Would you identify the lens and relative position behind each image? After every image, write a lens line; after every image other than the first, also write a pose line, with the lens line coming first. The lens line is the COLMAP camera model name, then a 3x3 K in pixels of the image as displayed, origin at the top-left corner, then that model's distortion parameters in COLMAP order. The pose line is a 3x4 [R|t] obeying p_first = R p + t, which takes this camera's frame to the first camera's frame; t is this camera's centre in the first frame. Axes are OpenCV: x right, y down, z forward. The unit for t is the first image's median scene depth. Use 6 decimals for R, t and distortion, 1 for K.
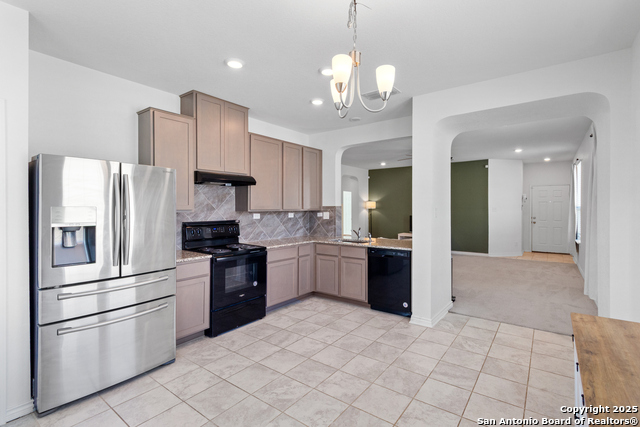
lens RADIAL K [[303.4, 0, 329.3], [0, 303.4, 209.4], [0, 0, 1]] dist [0.001157, -0.000312]
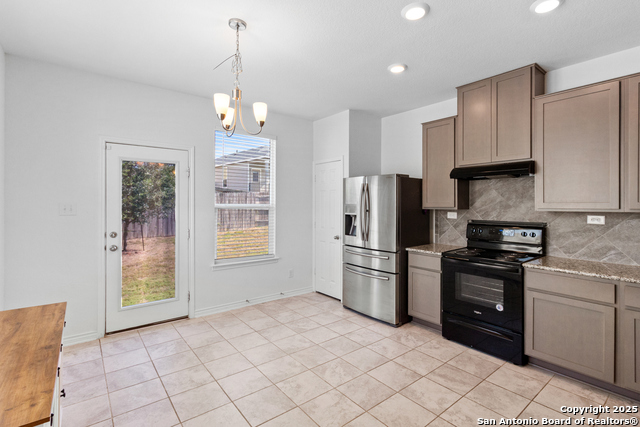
lens RADIAL K [[301.8, 0, 327.9], [0, 301.8, 203.1], [0, 0, 1]] dist [0.001662, 0.000391]
pose [[-0.253238, -0.004604, -0.967393, 0.539321], [-0.008834, 0.999958, -0.002446, -0.005190], [0.967364, 0.007926, -0.253268, 0.727225]]
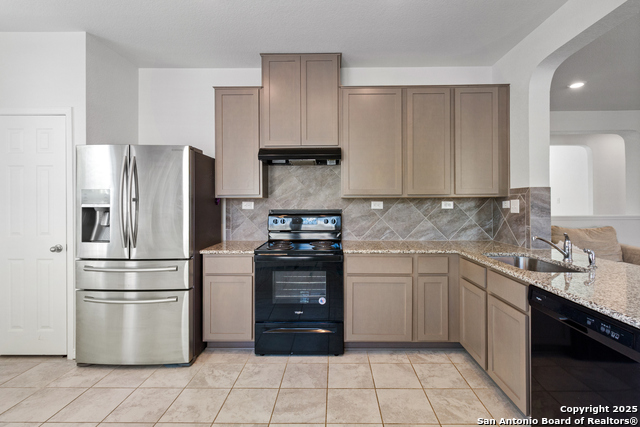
lens RADIAL K [[301.8, 0, 327.9], [0, 301.8, 203.1], [0, 0, 1]] dist [0.001662, 0.000391]
pose [[0.578463, -0.001464, -0.815708, 0.301144], [-0.002627, 0.999990, -0.003657, 0.023517], [0.815705, 0.004259, 0.578453, 0.573146]]
